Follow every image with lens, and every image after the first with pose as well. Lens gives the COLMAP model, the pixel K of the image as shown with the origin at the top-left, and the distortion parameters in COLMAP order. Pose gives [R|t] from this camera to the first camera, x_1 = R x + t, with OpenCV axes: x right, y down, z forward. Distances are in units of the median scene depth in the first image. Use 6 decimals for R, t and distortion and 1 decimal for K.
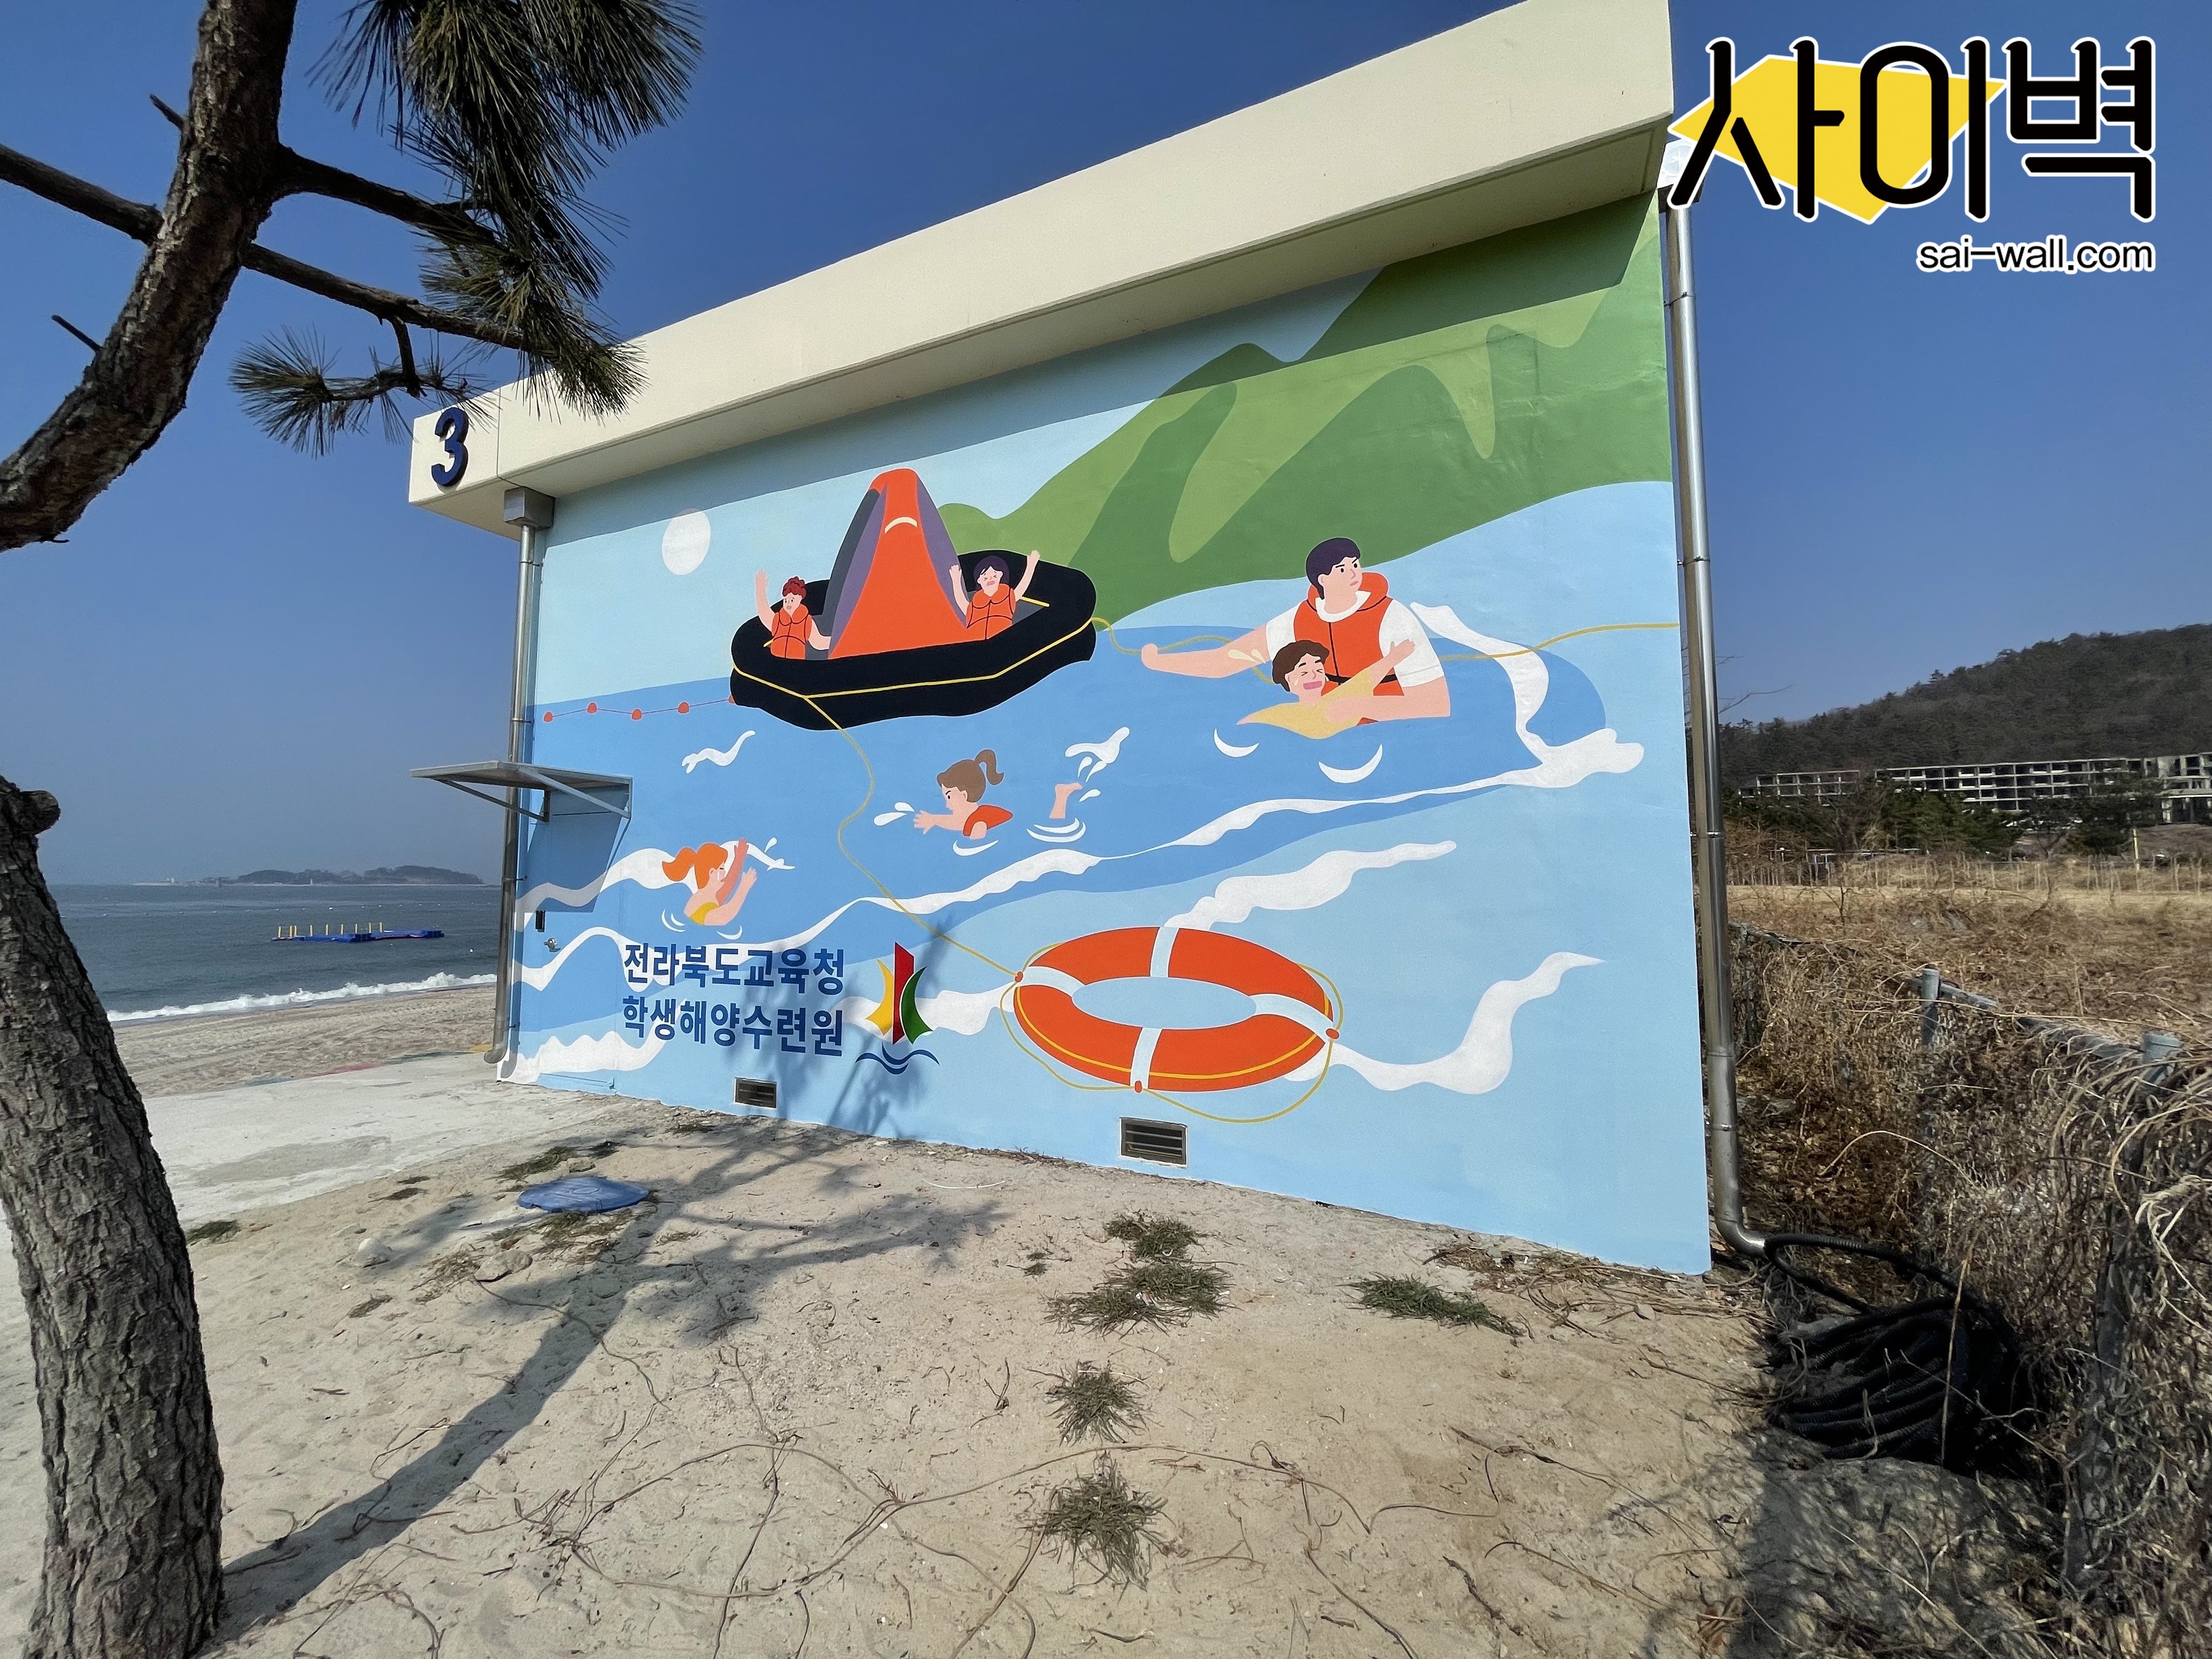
lens RADIAL K [[895.6, 0, 1089.8], [0, 895.6, 810.9], [0, 0, 1]] dist [-0.003421, 0.001380]
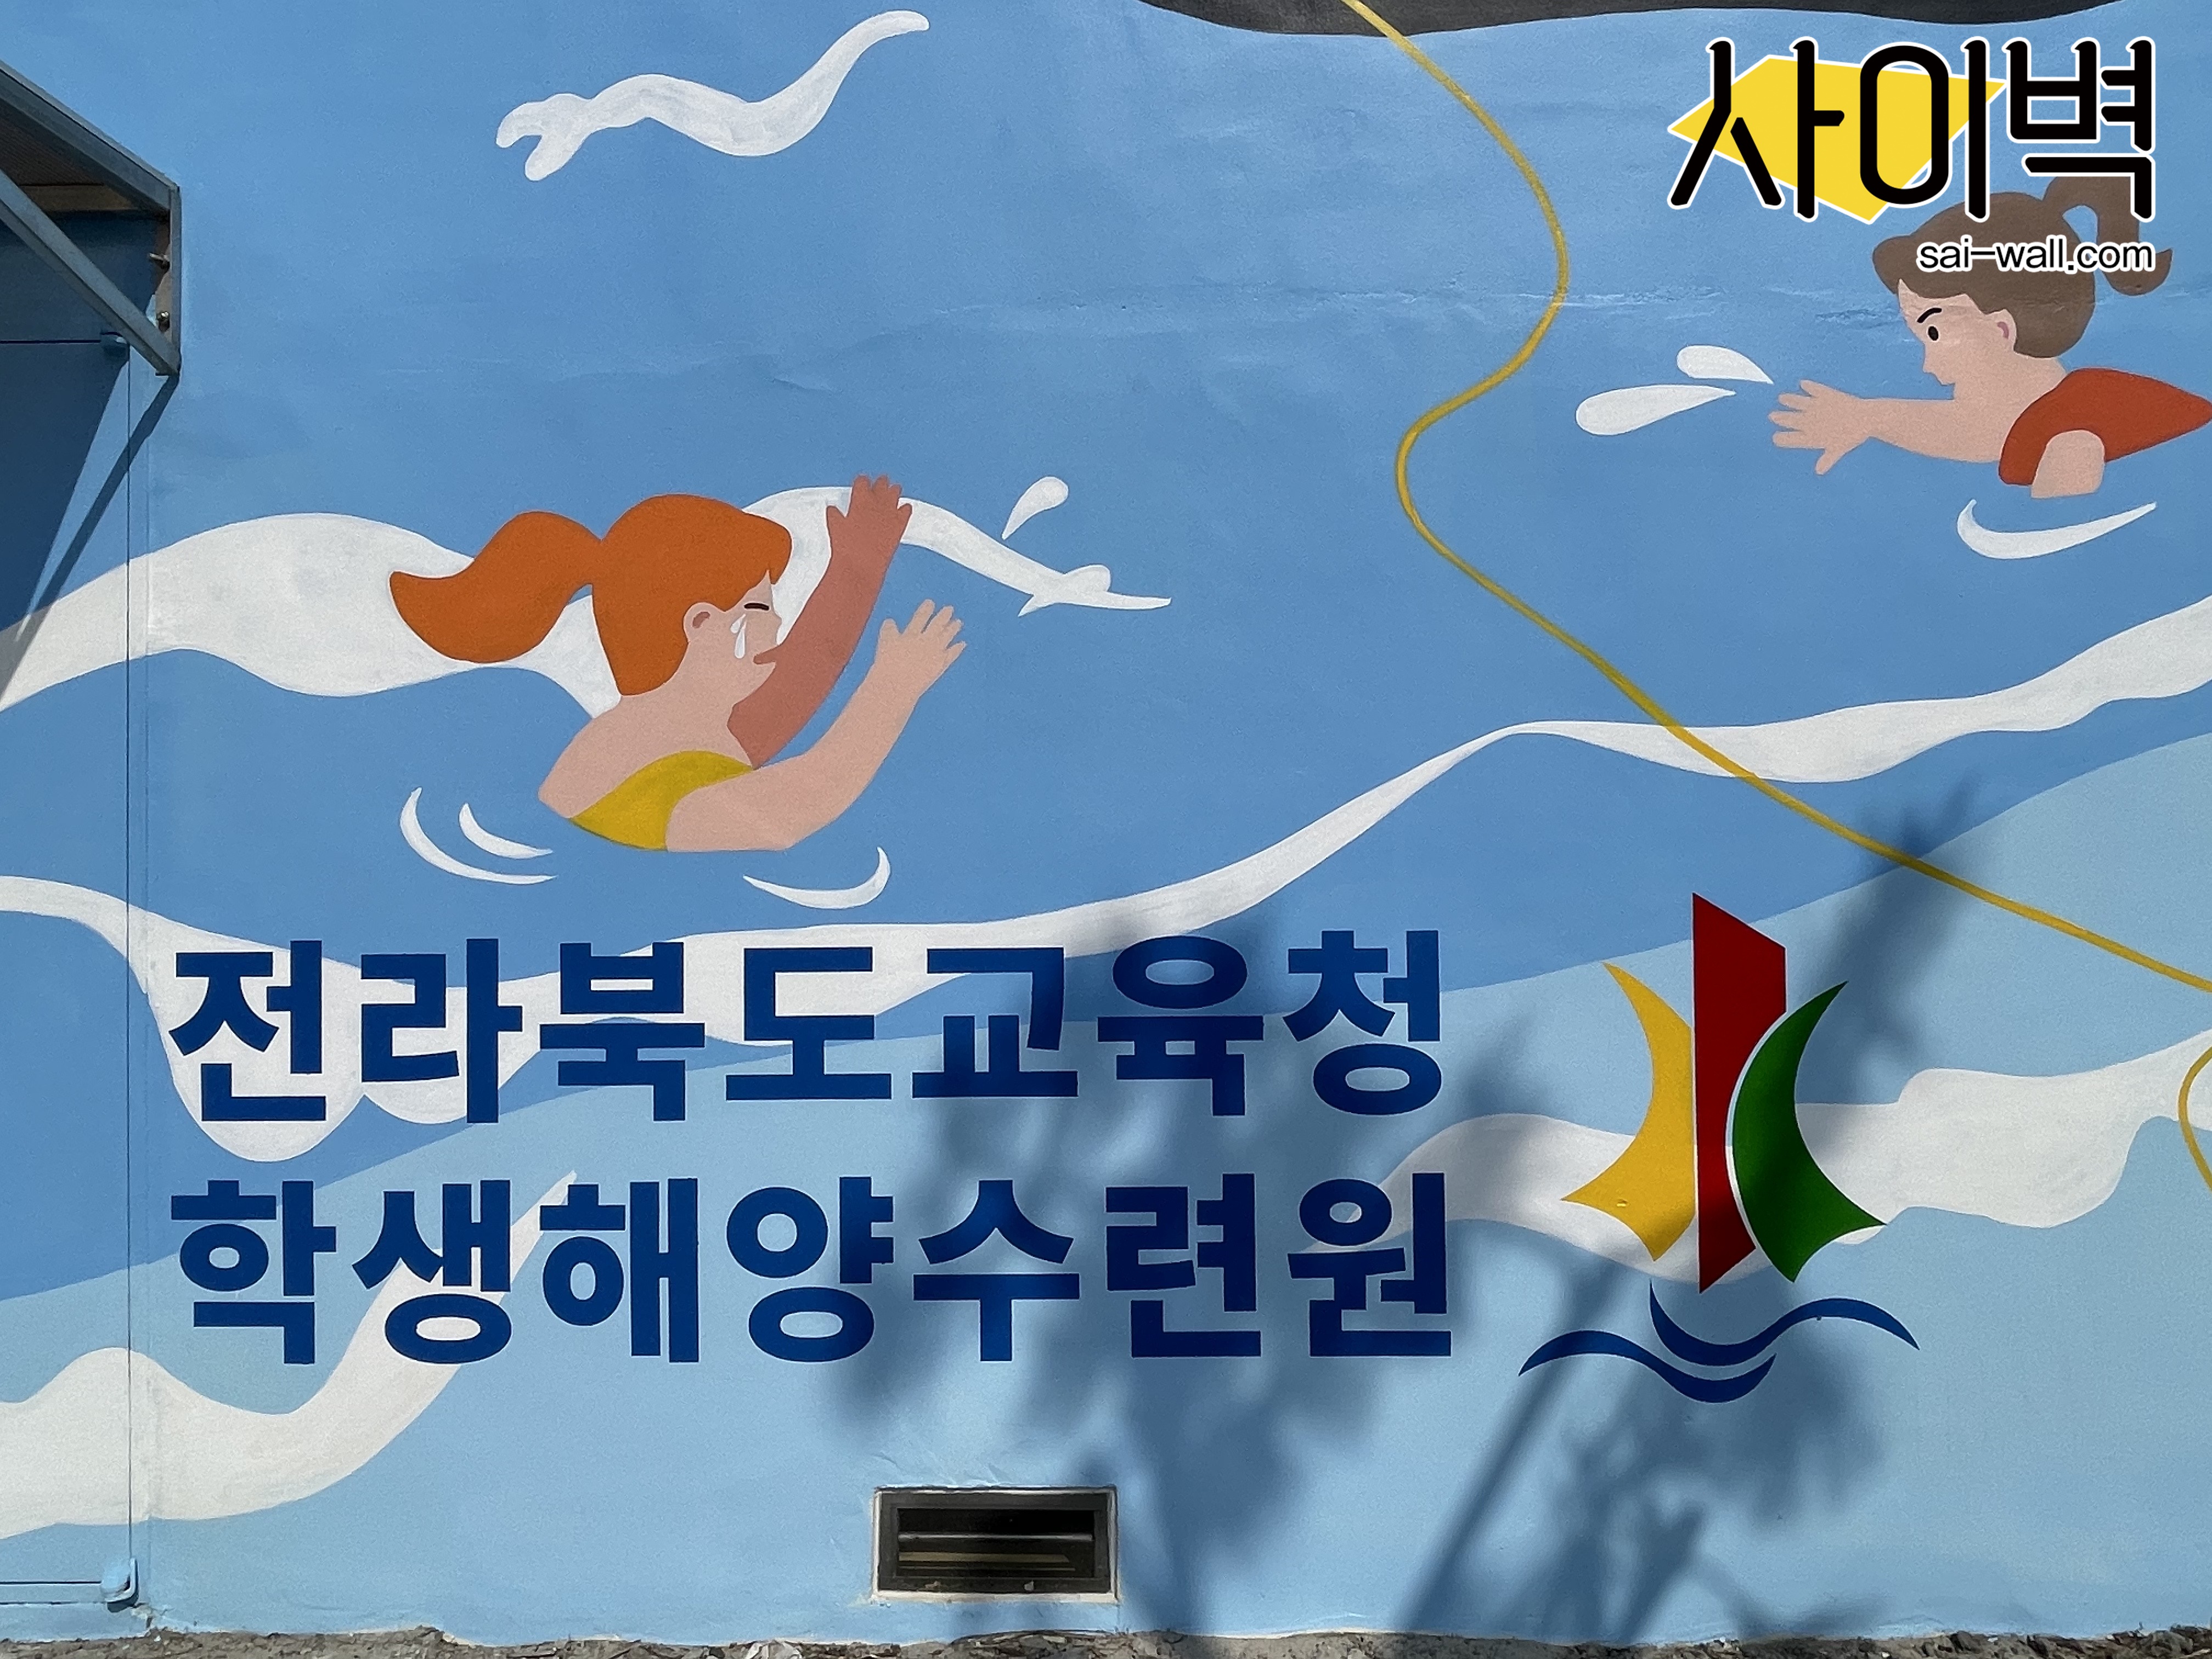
lens RADIAL K [[1484.8, 0, 1118.9], [0, 1484.8, 829.3], [0, 0, 1]] dist [0.023060, -0.033731]
pose [[0.910104, 0.001376, 0.414378, -0.530223], [-0.029152, 0.997729, 0.060714, 0.104664], [-0.413353, -0.067336, 0.908078, 0.665992]]
